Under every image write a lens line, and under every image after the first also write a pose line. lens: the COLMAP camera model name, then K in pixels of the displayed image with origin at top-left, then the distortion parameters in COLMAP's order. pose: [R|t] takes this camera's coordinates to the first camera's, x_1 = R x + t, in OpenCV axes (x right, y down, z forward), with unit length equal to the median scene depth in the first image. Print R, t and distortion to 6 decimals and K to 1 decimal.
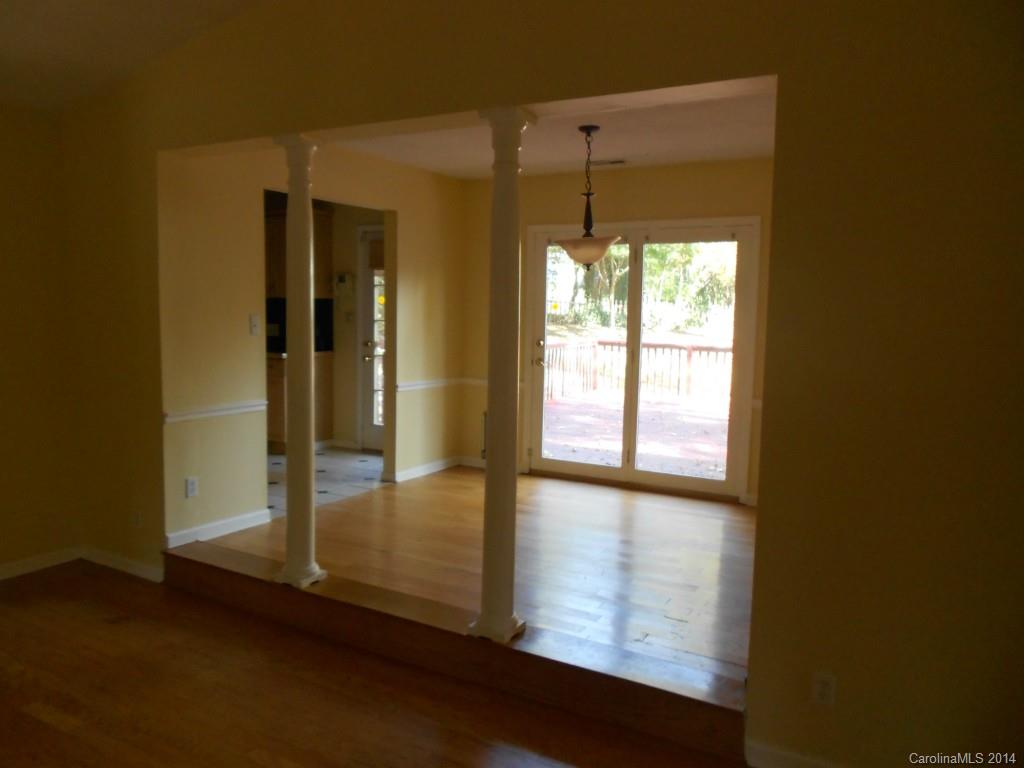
lens RADIAL K [[791.7, 0, 512.0], [0, 791.7, 384.0], [0, 0, 1]] dist [-0.008738, 0.009051]
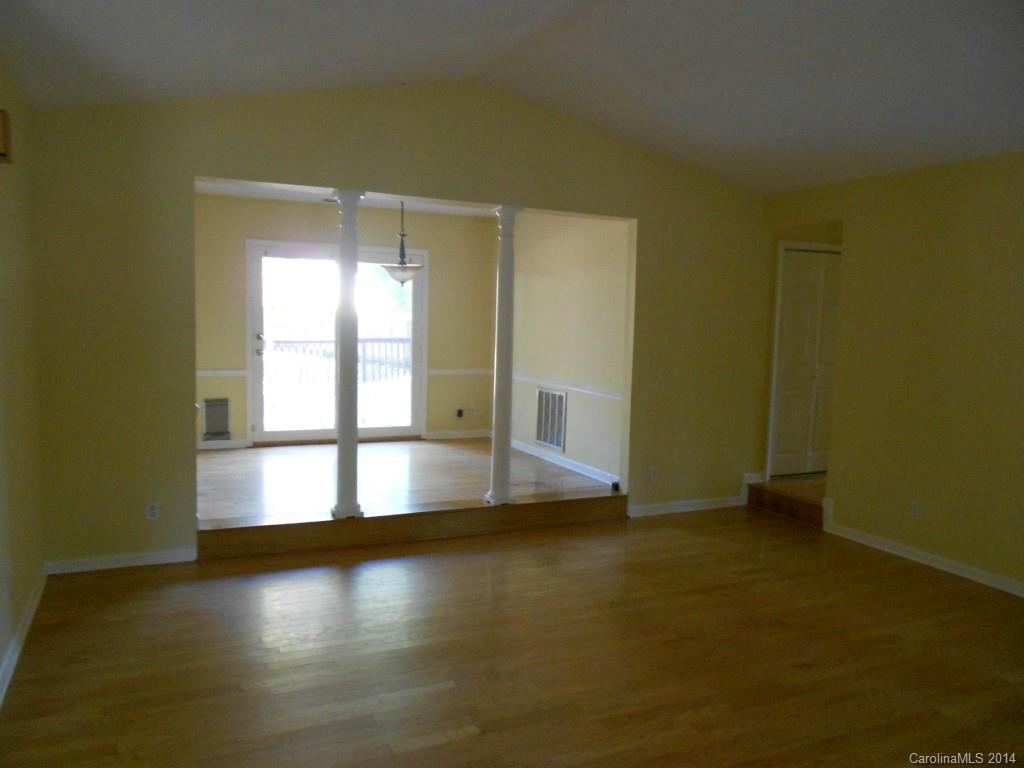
lens RADIAL K [[828.5, 0, 512.8], [0, 828.5, 408.9], [0, 0, 1]] dist [-0.003559, -0.001264]
pose [[0.558174, -0.102034, 0.823426, -0.856270], [0.061097, 0.994770, 0.081851, -0.023740], [-0.827471, 0.004622, 0.561489, -0.027970]]
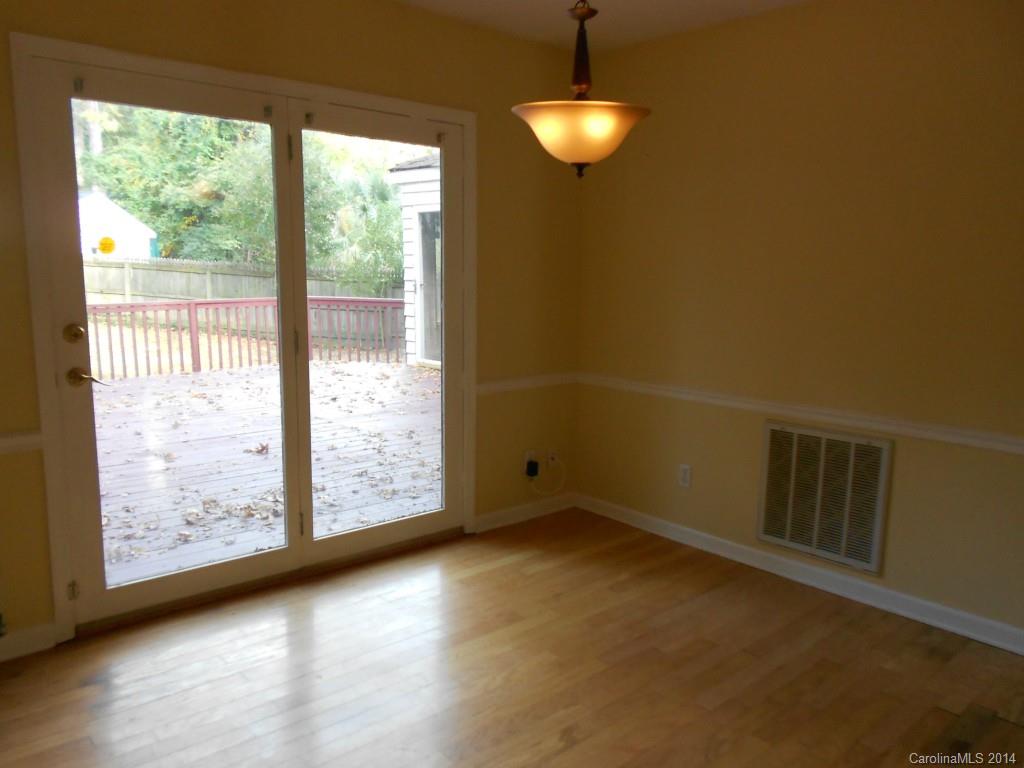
lens RADIAL K [[791.7, 0, 512.0], [0, 791.7, 384.0], [0, 0, 1]] dist [-0.008738, 0.009051]
pose [[0.296378, -0.156306, 0.942193, -0.316618], [0.078419, 0.987169, 0.139100, -0.069363], [-0.951846, 0.032660, 0.304832, 0.701565]]
